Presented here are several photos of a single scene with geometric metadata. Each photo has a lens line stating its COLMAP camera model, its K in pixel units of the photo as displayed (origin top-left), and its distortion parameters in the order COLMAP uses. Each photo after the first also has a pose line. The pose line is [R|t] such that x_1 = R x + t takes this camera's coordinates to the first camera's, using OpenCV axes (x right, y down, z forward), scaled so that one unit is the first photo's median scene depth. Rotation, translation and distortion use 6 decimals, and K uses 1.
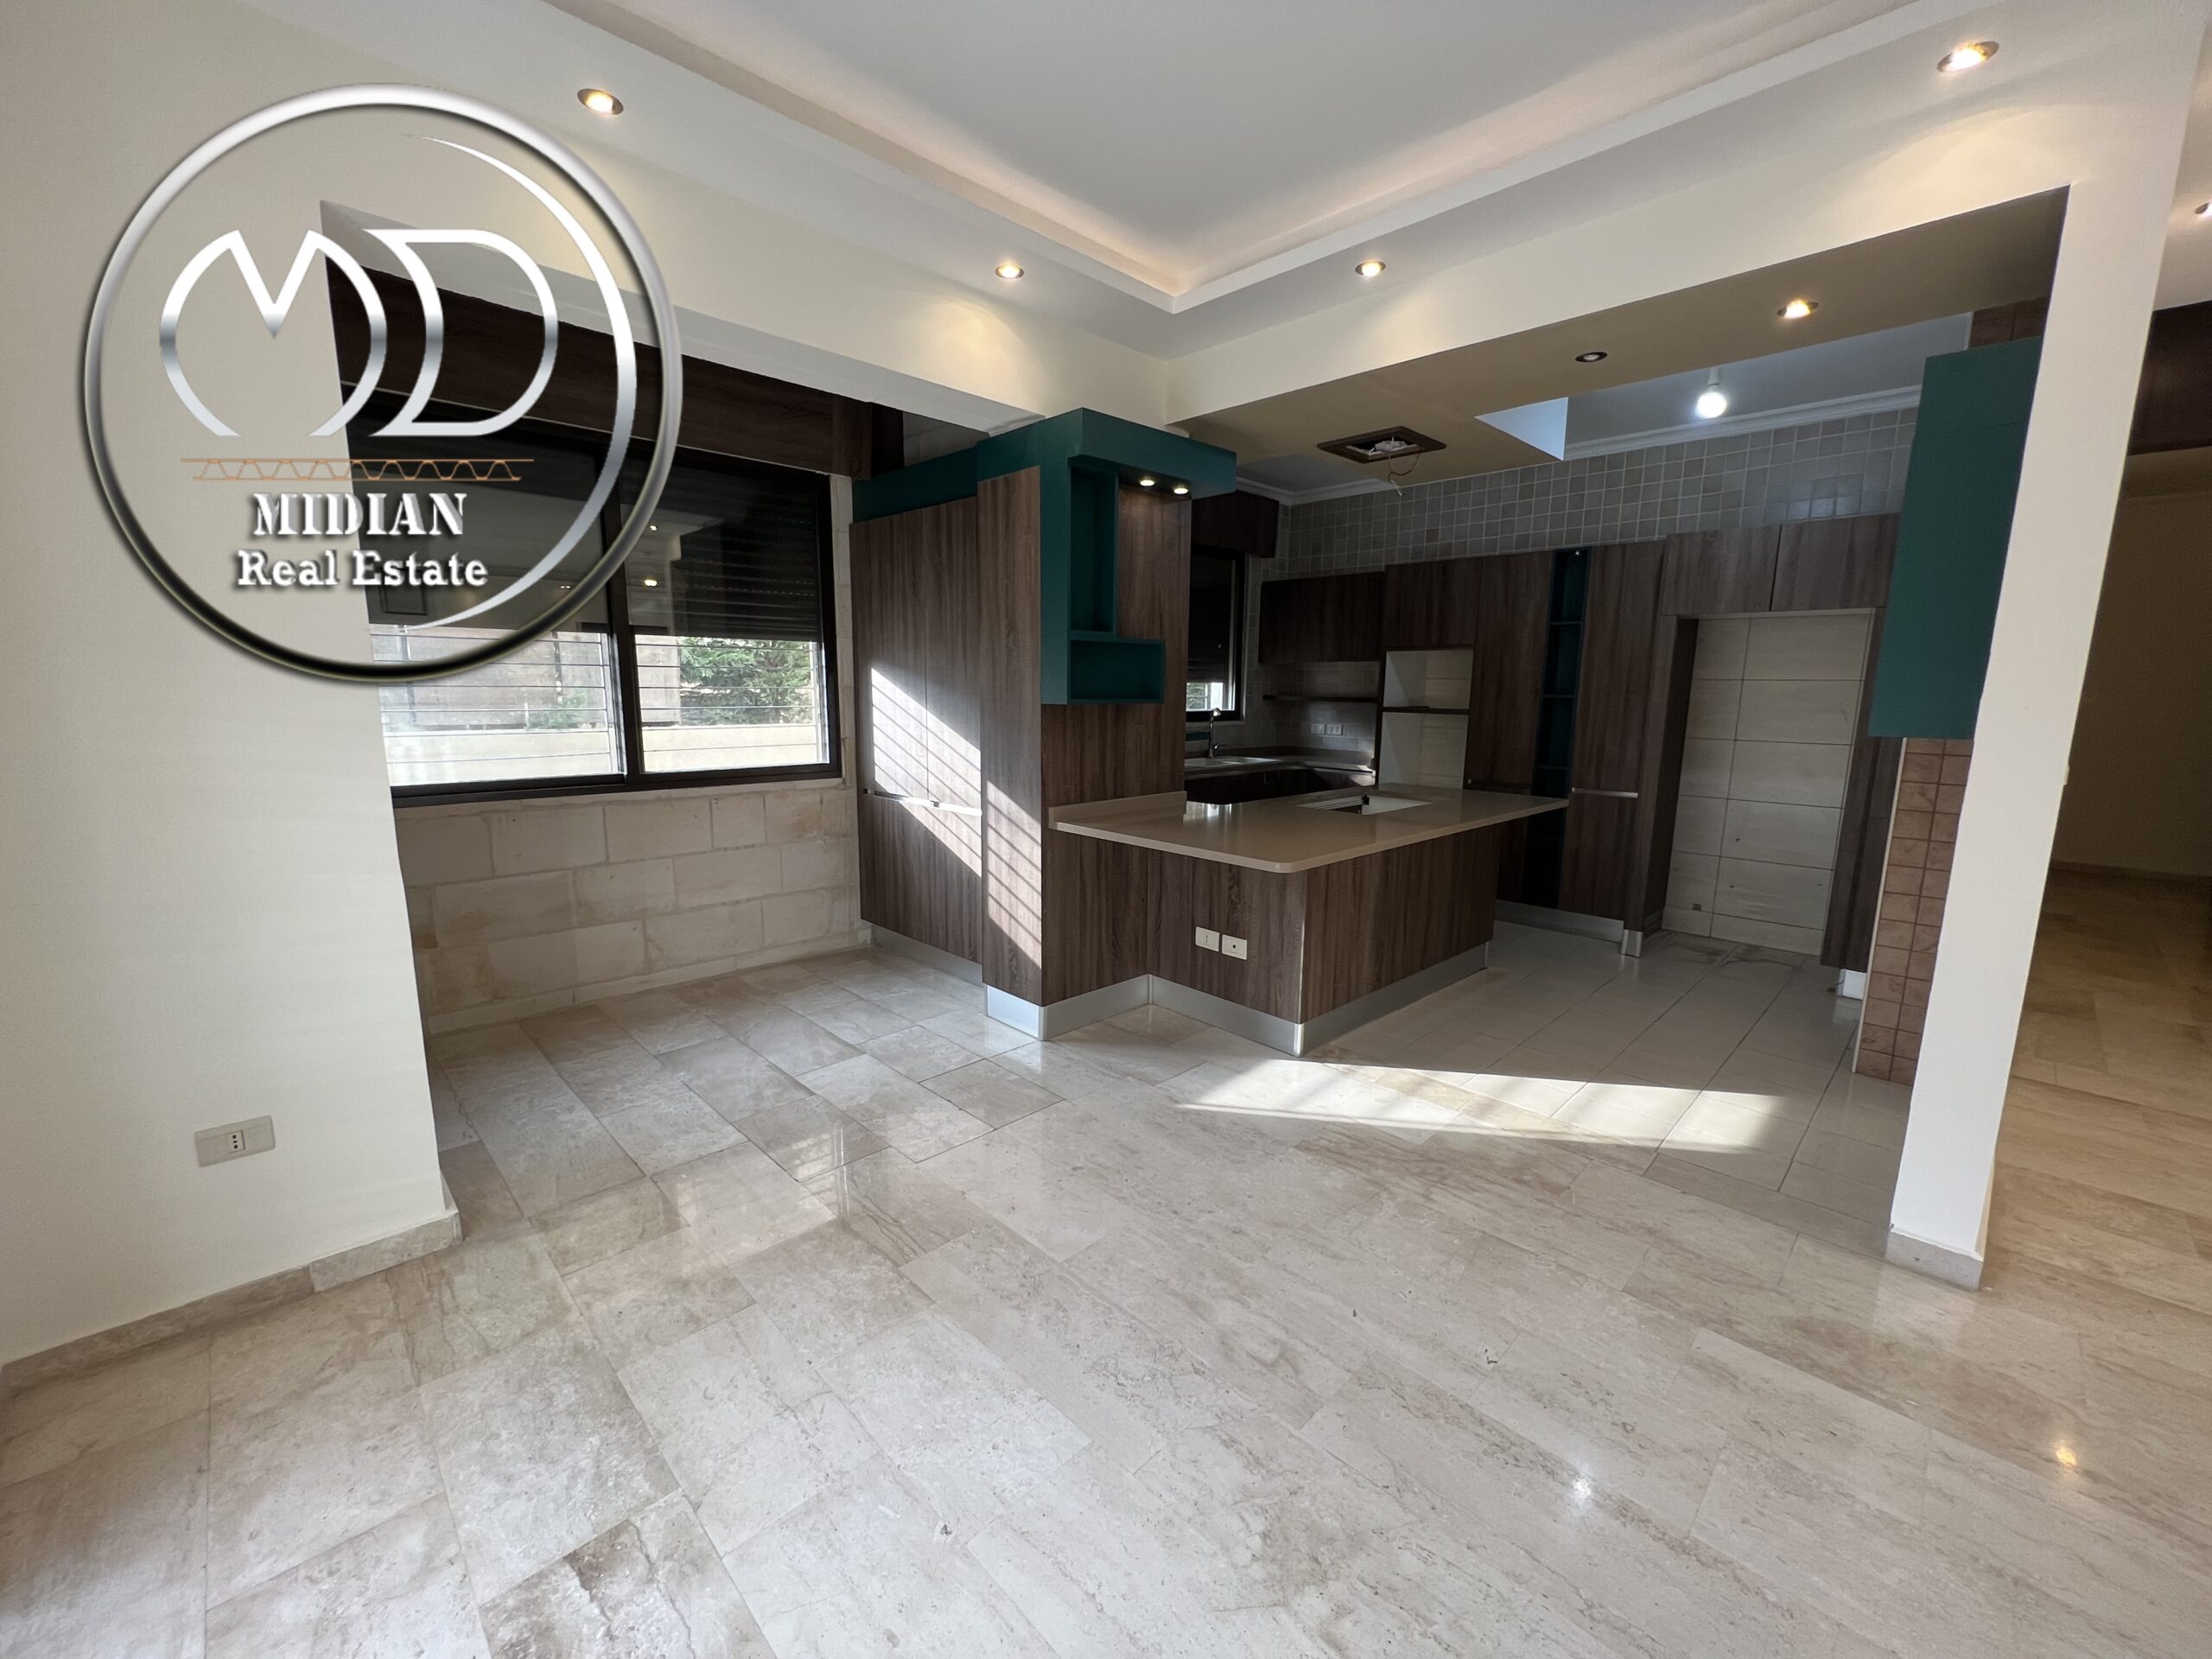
lens RADIAL K [[876.5, 0, 1106.0], [0, 876.5, 829.5], [0, 0, 1]] dist [-0.000512, 0.000061]
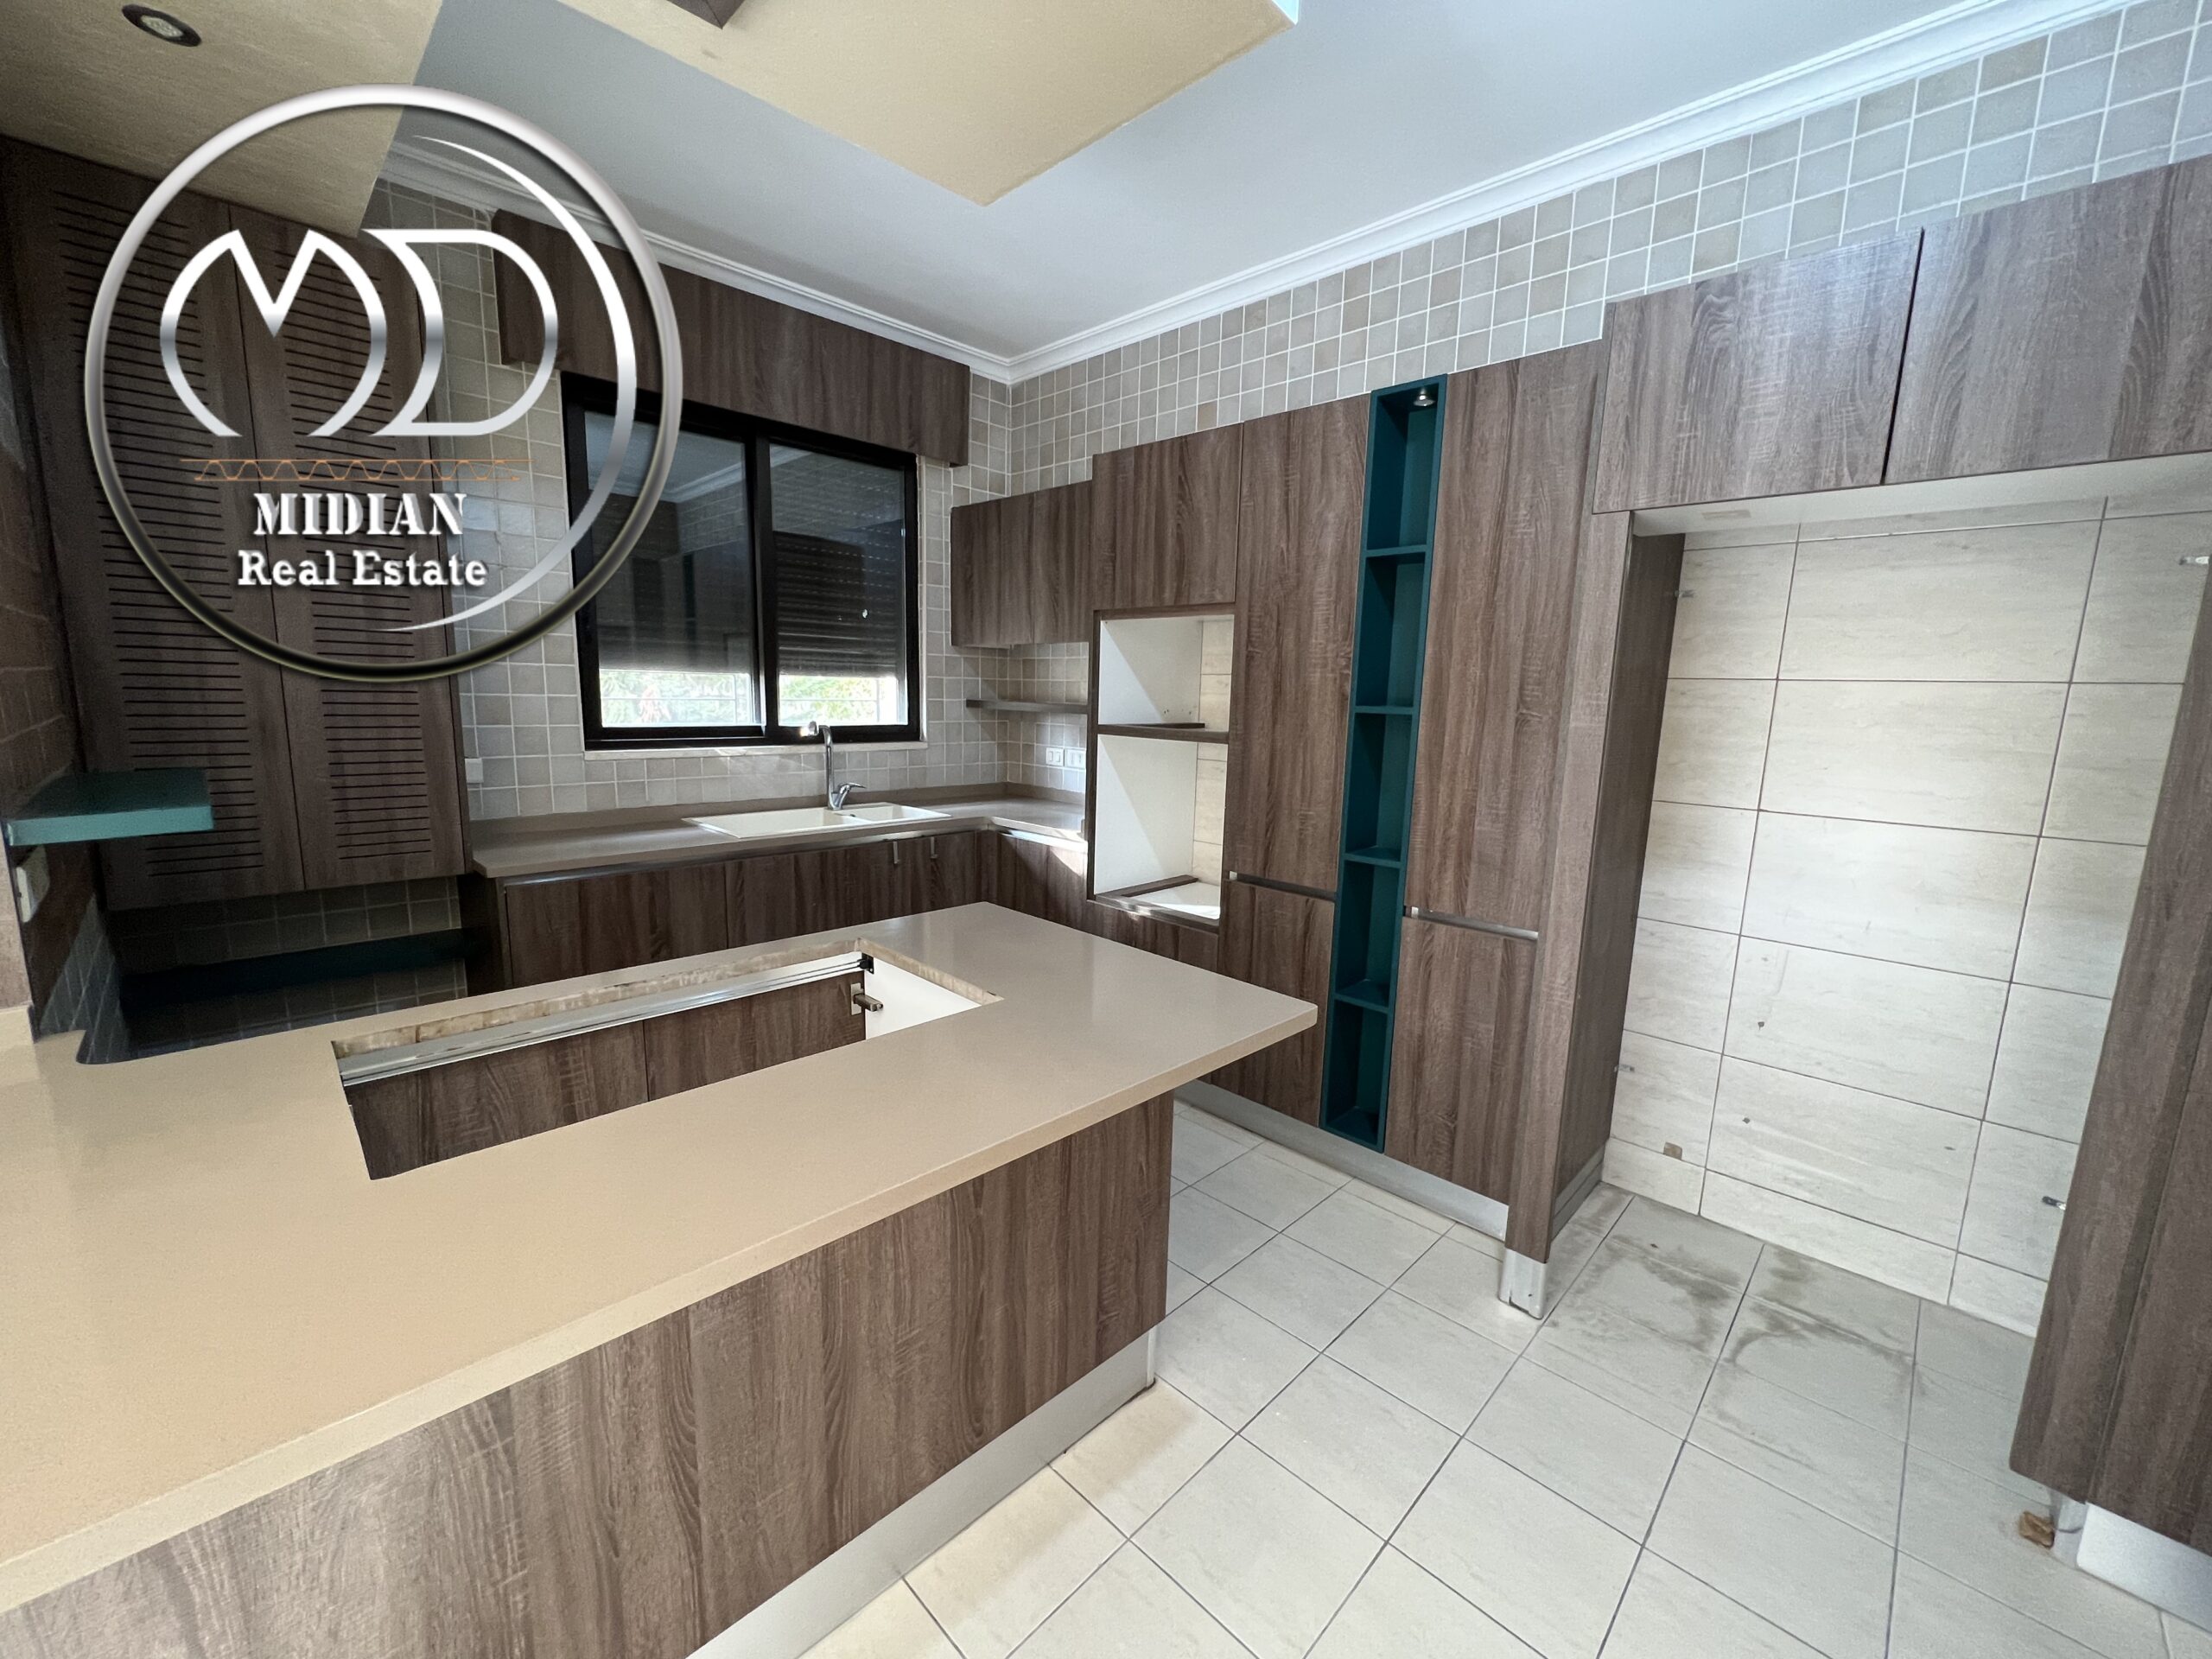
lens RADIAL K [[876.5, 0, 1106.0], [0, 876.5, 829.5], [0, 0, 1]] dist [-0.000512, 0.000061]
pose [[0.999727, 0.013094, 0.019337, 0.367019], [-0.013018, 0.999907, -0.004041, -0.086718], [-0.019389, 0.003788, 0.999805, 0.547279]]
